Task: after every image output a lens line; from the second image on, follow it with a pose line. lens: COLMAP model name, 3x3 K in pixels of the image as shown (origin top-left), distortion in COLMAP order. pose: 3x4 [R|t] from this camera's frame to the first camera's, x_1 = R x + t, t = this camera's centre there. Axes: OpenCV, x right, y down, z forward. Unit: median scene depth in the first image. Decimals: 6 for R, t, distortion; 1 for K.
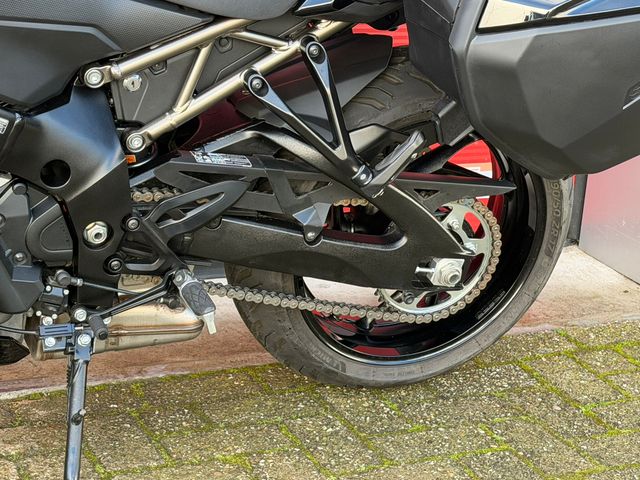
lens RADIAL K [[1426.1, 0, 324.7], [0, 1426.1, 241.4], [0, 0, 1]] dist [0.139567, 0.000000]
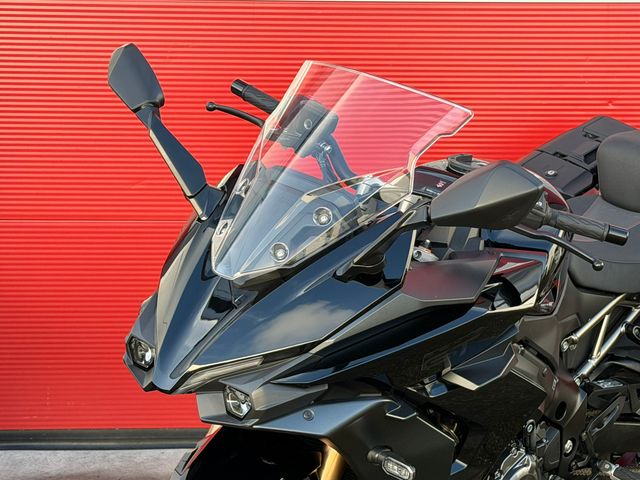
lens RADIAL K [[1426.1, 0, 334.8], [0, 1426.1, 245.8], [0, 0, 1]] dist [0.139567, 0.000000]
pose [[0.910559, -0.134209, 0.390986, -0.939979], [0.178531, 0.980747, -0.079130, -0.135886], [-0.372839, 0.141856, 0.916989, -0.326651]]
